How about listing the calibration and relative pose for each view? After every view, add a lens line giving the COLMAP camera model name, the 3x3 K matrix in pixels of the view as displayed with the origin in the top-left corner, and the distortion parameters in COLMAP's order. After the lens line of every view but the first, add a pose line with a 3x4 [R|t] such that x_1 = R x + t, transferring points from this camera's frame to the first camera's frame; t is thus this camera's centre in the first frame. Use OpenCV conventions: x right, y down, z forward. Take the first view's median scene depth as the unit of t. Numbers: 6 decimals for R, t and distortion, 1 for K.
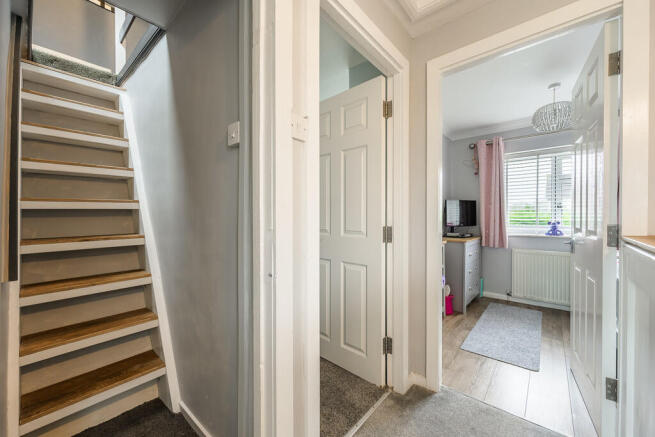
lens RADIAL K [[256.8, 0, 328.5], [0, 256.8, 219.3], [0, 0, 1]] dist [-0.000007, 0.000551]
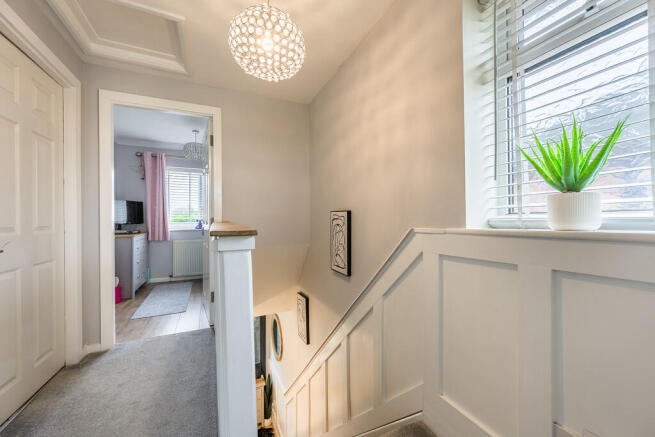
lens RADIAL K [[256.8, 0, 327.4], [0, 256.8, 219.0], [0, 0, 1]] dist [-0.000007, 0.000551]
pose [[0.415111, -0.004714, 0.909758, -0.158316], [0.008695, 0.999961, 0.001213, 0.011801], [-0.909729, 0.007407, 0.415136, -0.279722]]
